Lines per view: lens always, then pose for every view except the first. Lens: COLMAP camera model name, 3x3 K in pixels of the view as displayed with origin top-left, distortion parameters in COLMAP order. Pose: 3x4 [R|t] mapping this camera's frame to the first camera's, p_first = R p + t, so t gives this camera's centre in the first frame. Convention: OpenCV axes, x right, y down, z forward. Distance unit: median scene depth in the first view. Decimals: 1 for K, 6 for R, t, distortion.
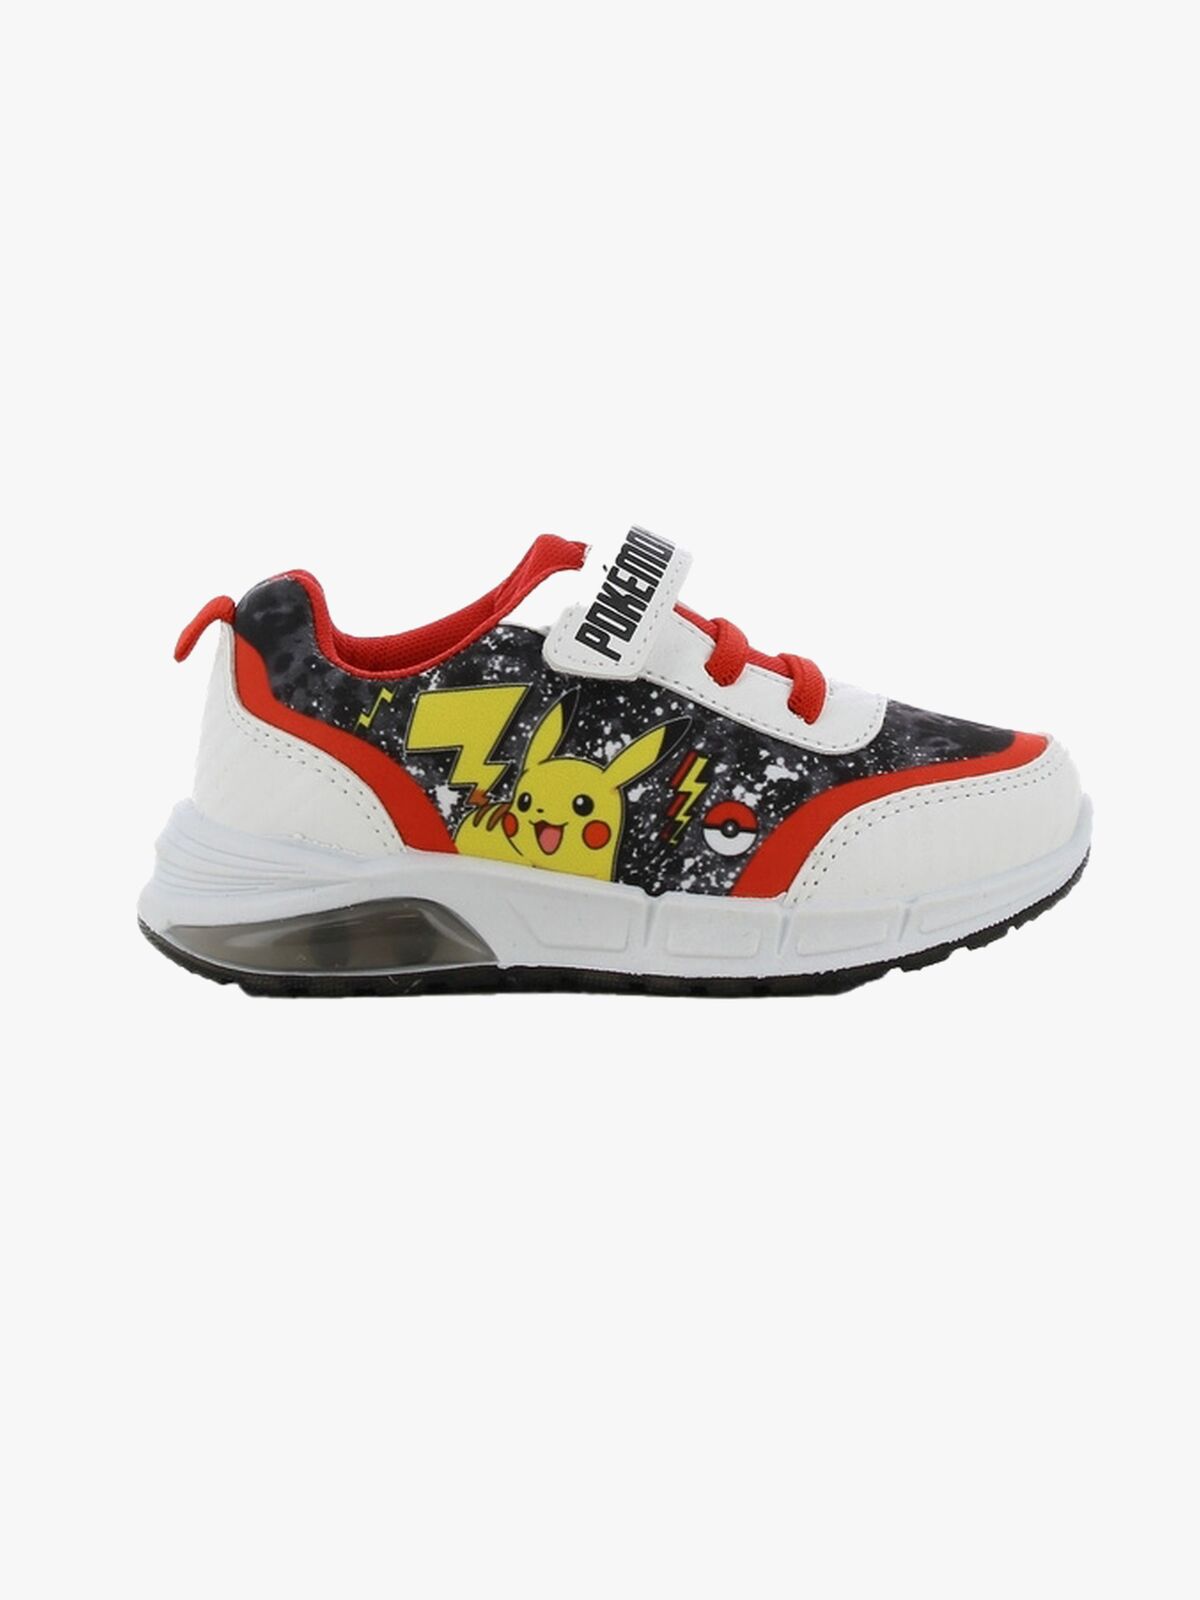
lens RADIAL K [[3535.0, 0, 600.0], [0, 3535.0, 800.0], [0, 0, 1]] dist [-0.017039, -0.019952]
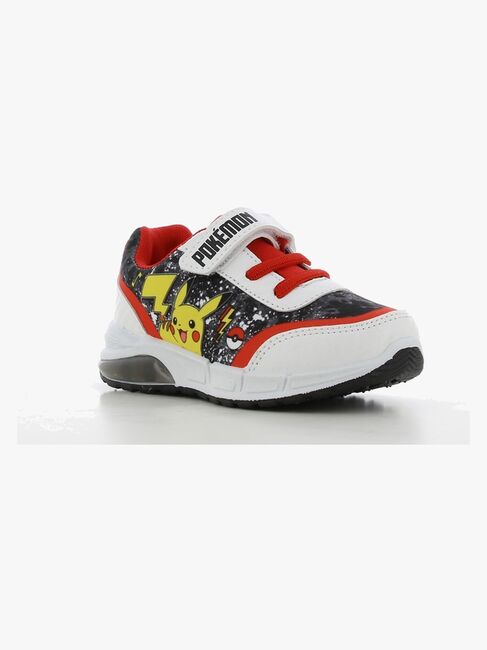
lens RADIAL K [[1436.1, 0, 243.5], [0, 1436.1, 325.0], [0, 0, 1]] dist [-0.017039, -0.019952]
pose [[0.891781, 0.083791, -0.444642, 0.477971], [-0.080796, 0.996399, 0.025721, -0.026874], [0.445196, 0.012987, 0.895339, 0.111840]]
